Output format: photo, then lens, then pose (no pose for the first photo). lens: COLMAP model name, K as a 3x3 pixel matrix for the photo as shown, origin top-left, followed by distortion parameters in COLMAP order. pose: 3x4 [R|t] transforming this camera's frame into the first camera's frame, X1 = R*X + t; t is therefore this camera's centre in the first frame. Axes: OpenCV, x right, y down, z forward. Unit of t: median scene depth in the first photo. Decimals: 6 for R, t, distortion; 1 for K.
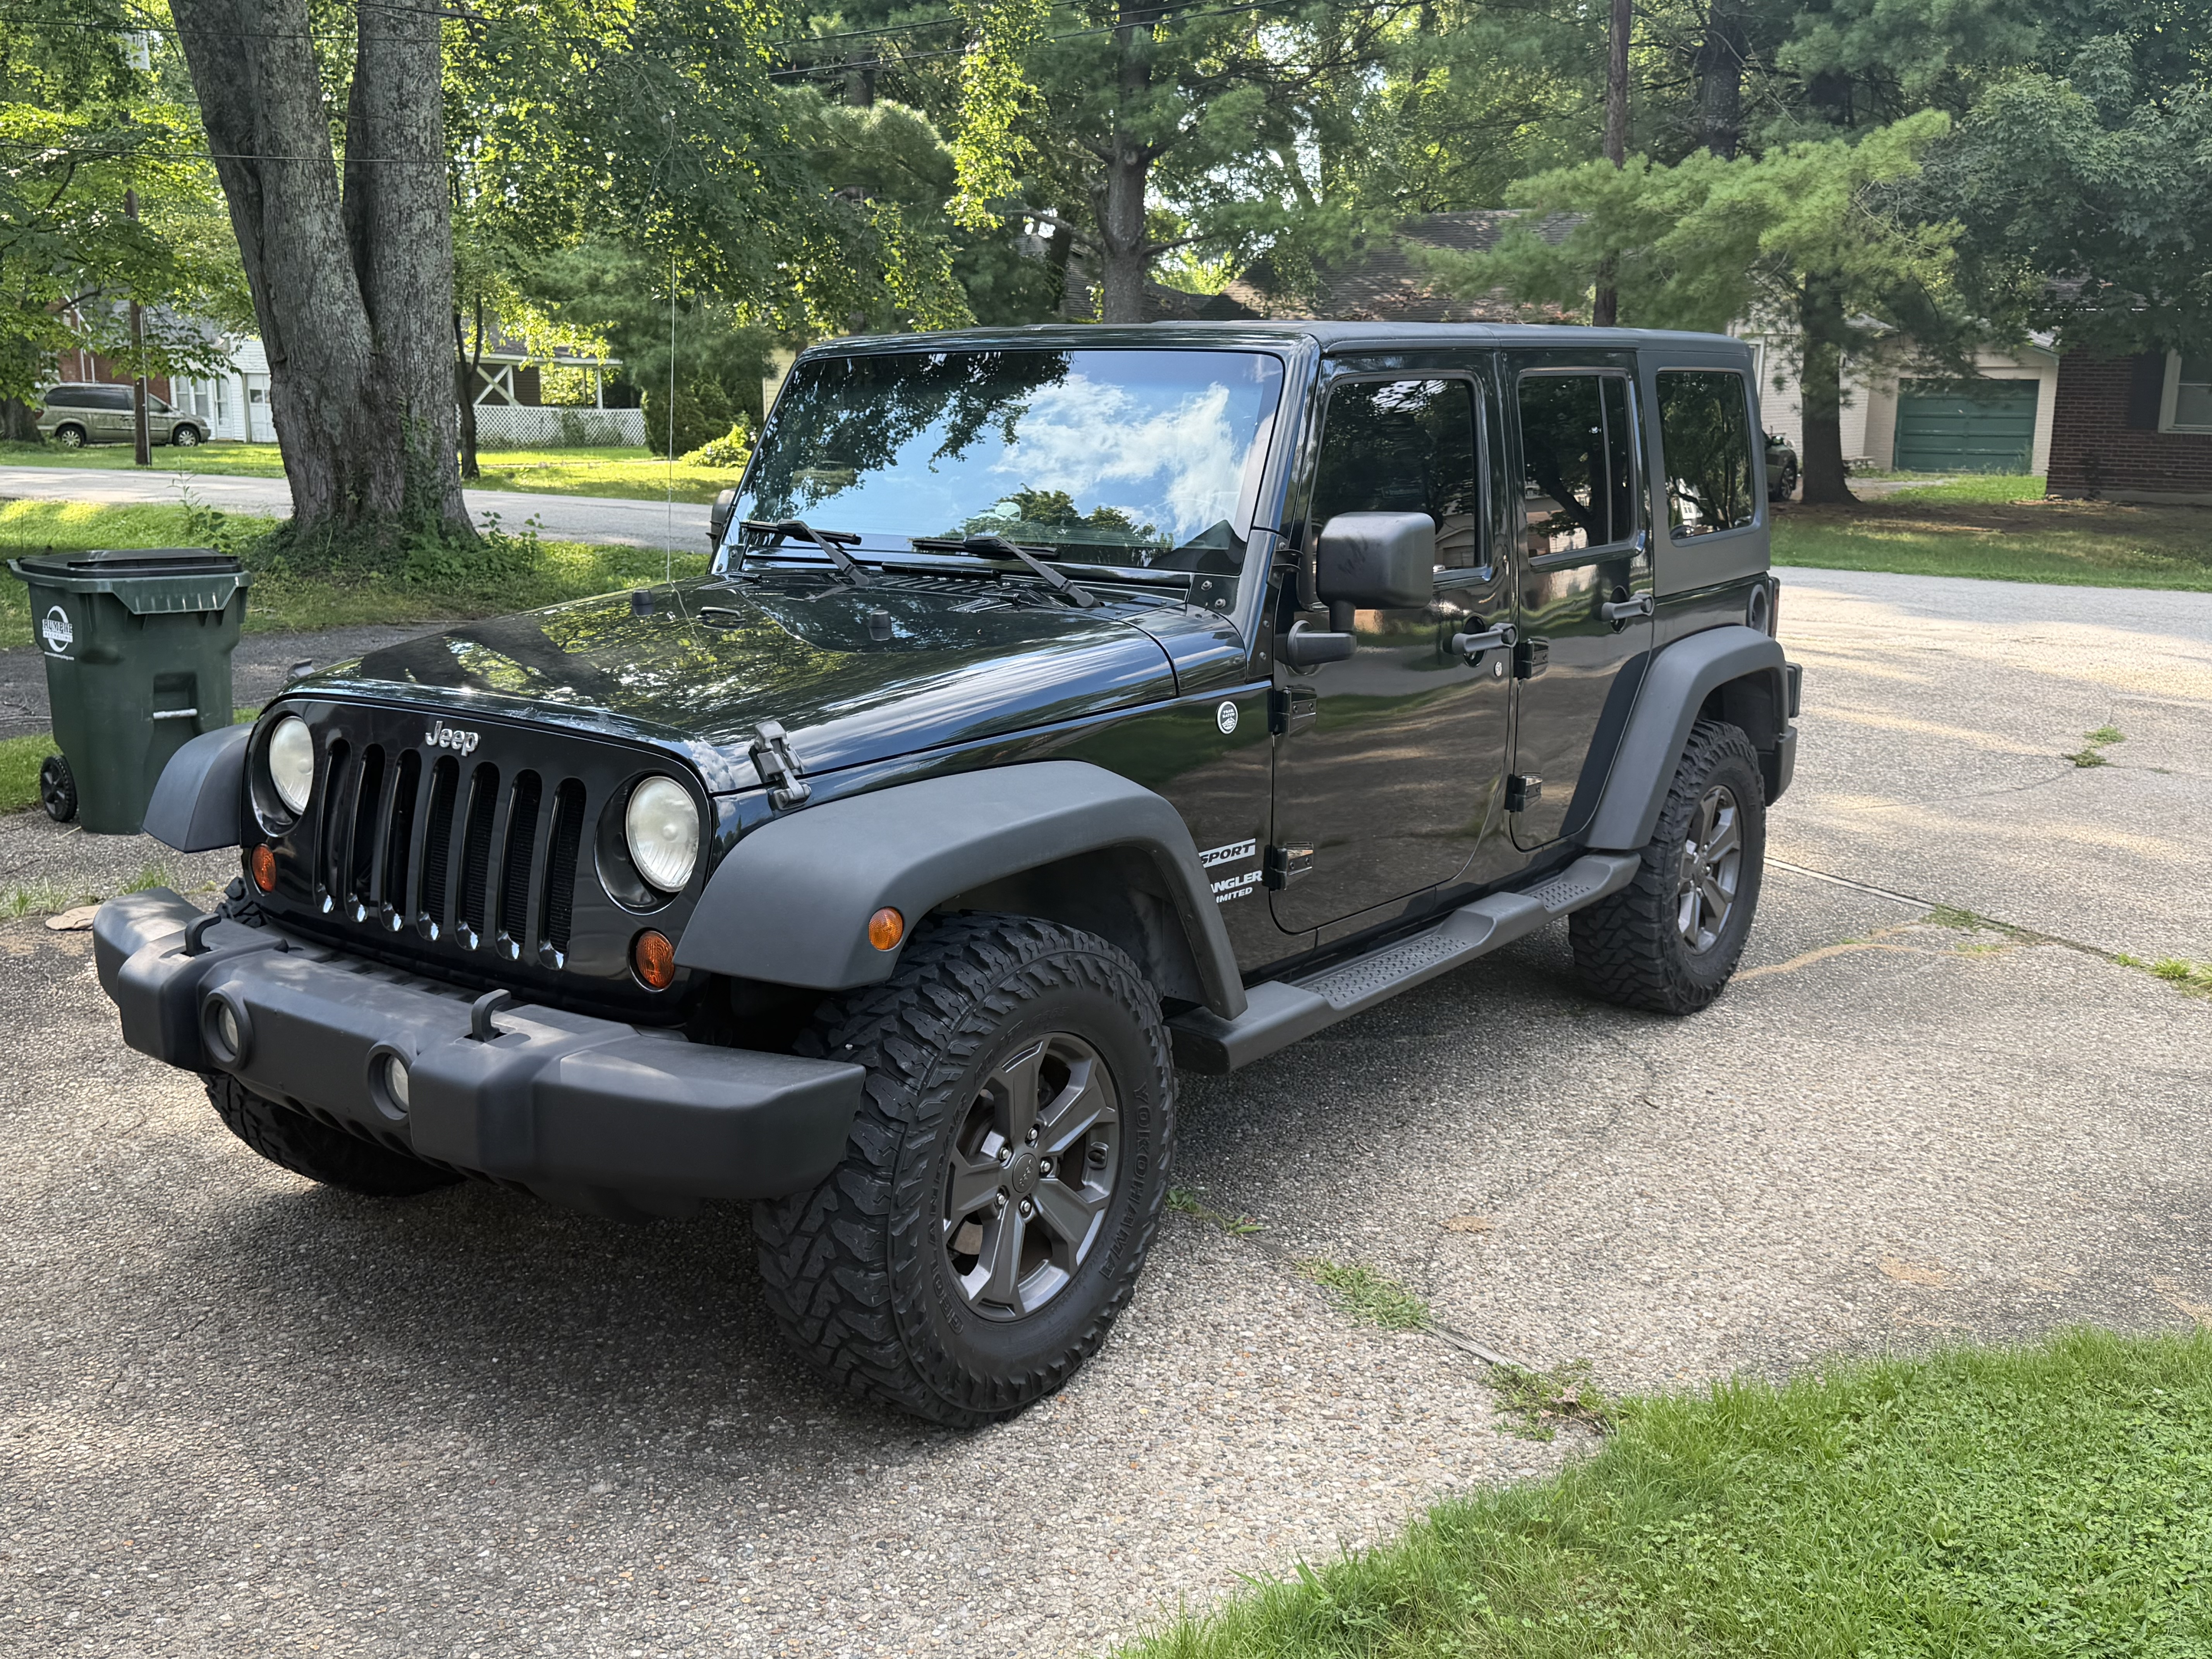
lens RADIAL K [[2043.9, 0, 1106.0], [0, 2043.9, 829.5], [0, 0, 1]] dist [0.170139, -0.386576]
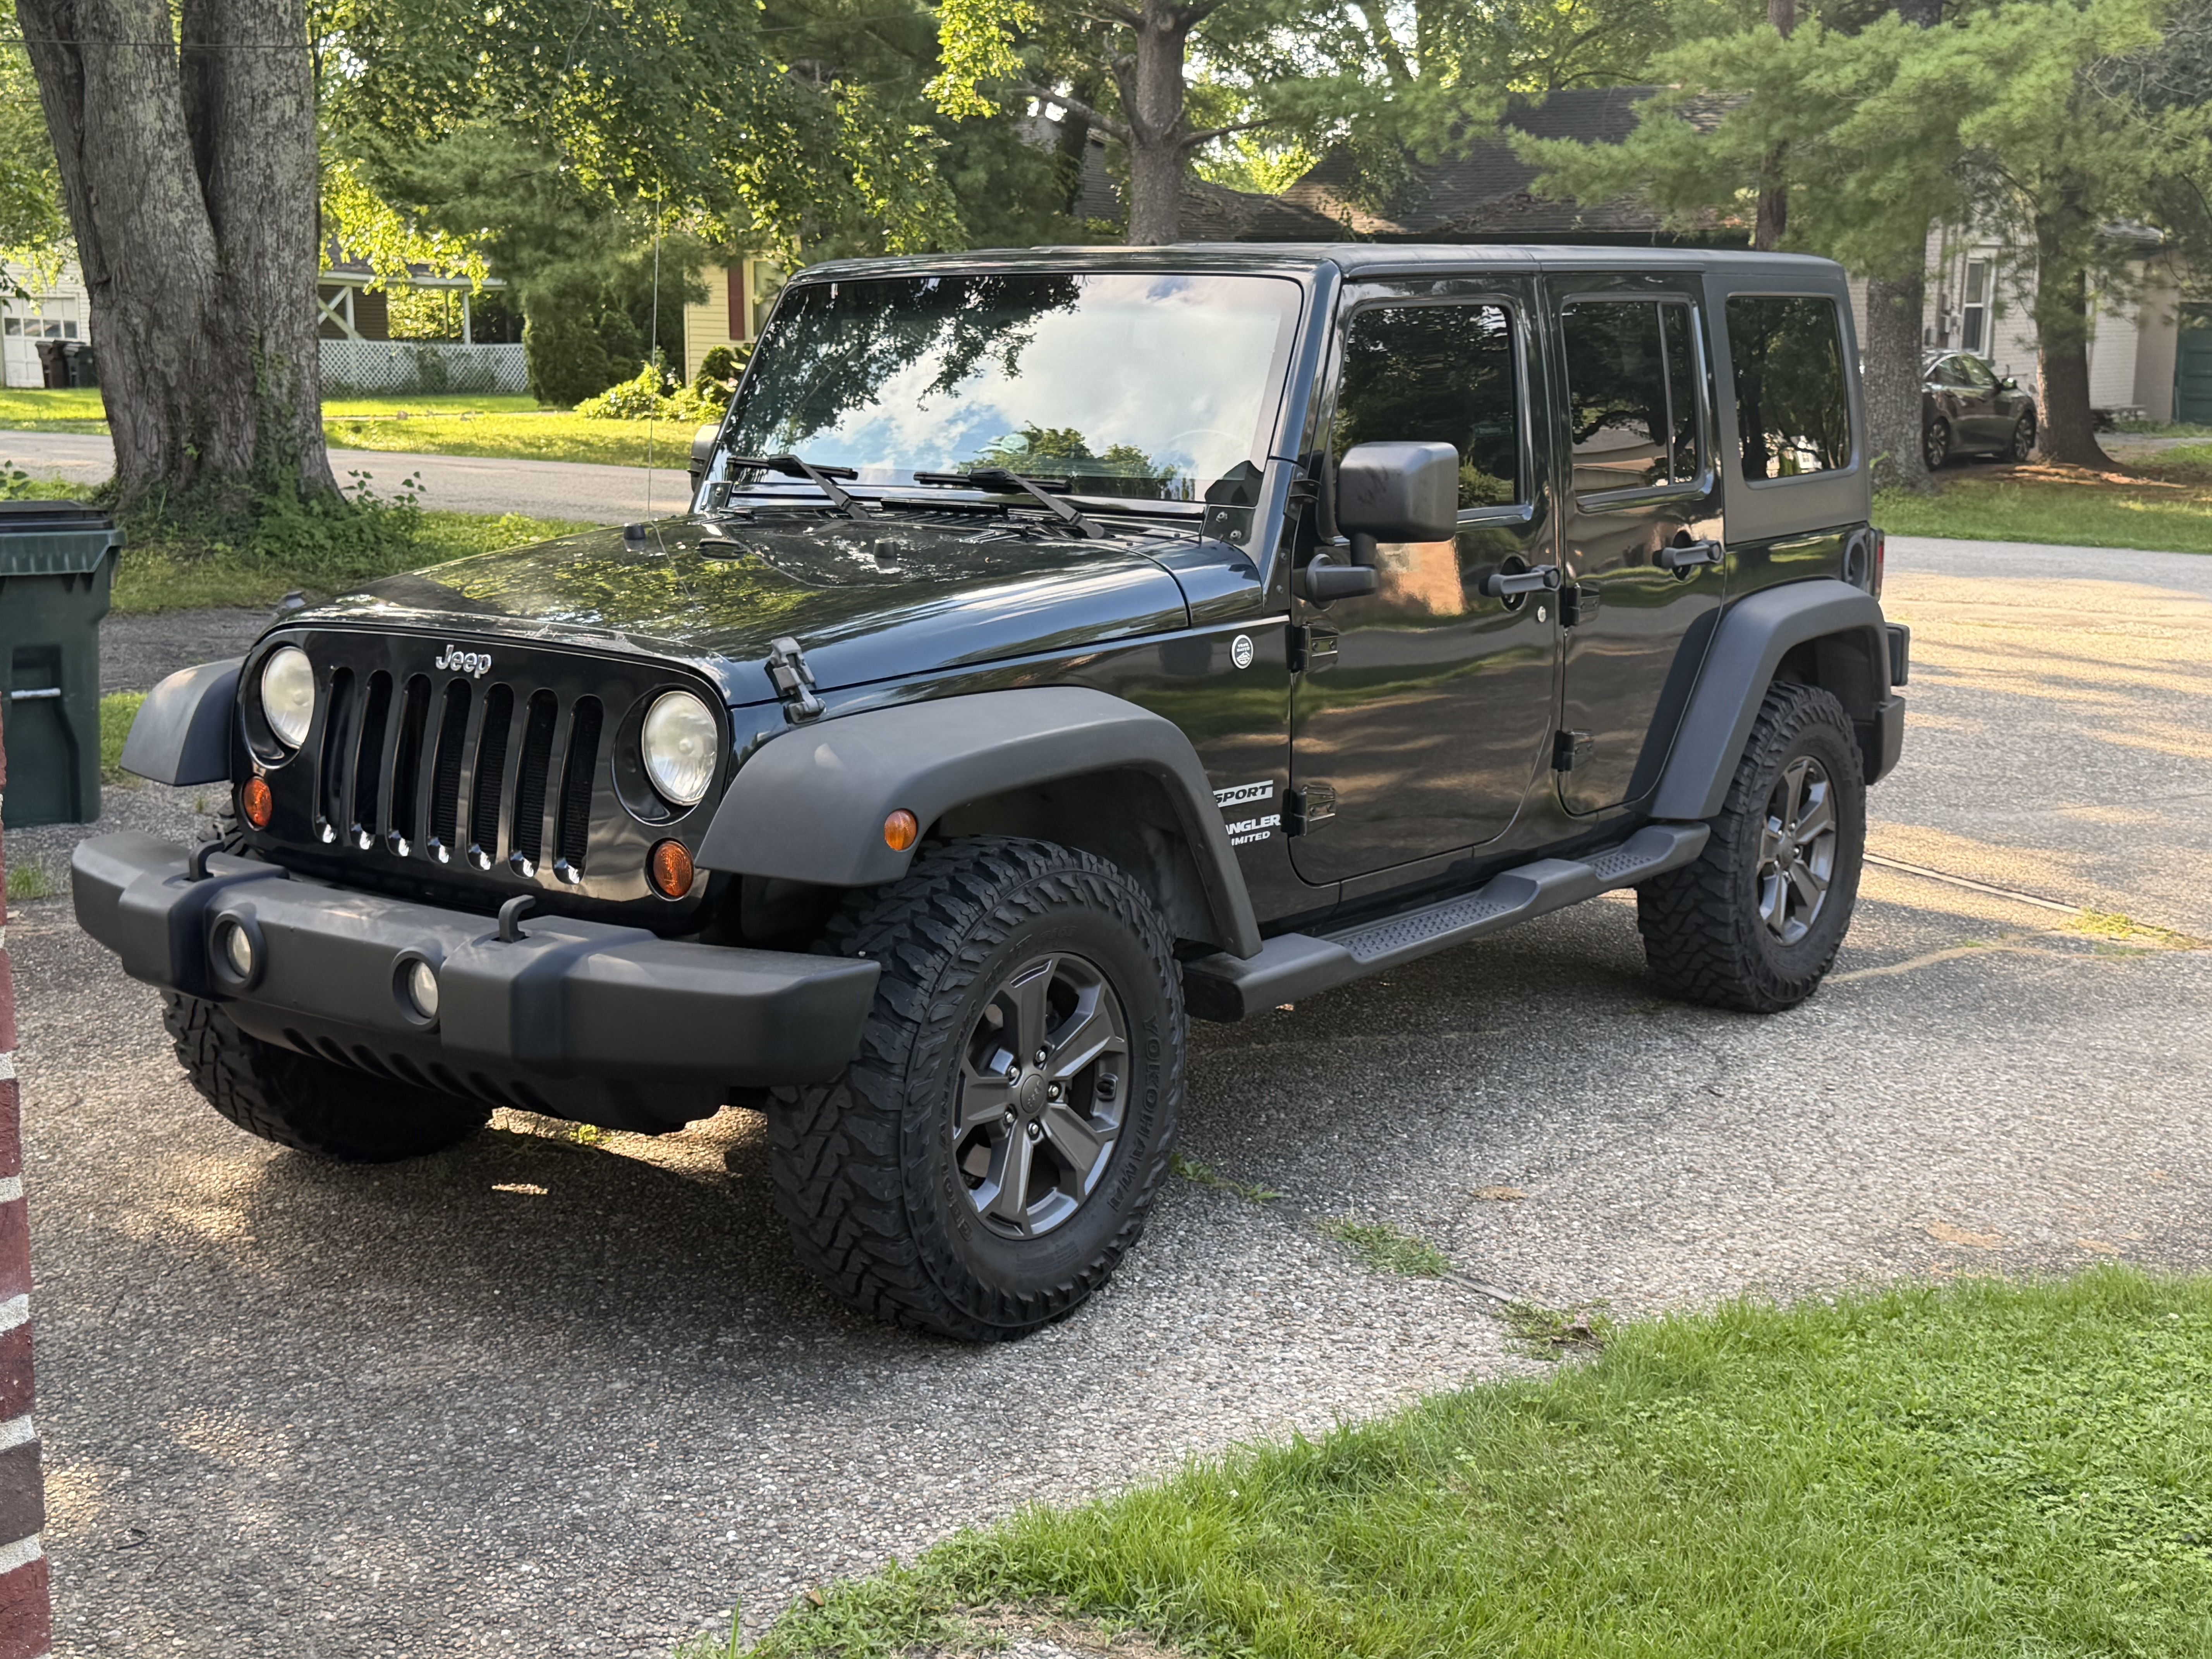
lens RADIAL K [[2829.6, 0, 1106.0], [0, 2829.6, 829.5], [0, 0, 1]] dist [0.163996, -0.320630]
pose [[0.999941, 0.001776, -0.010689, 0.008258], [-0.002124, 0.999463, -0.032704, 0.065073], [0.010625, 0.032725, 0.999408, -0.298455]]
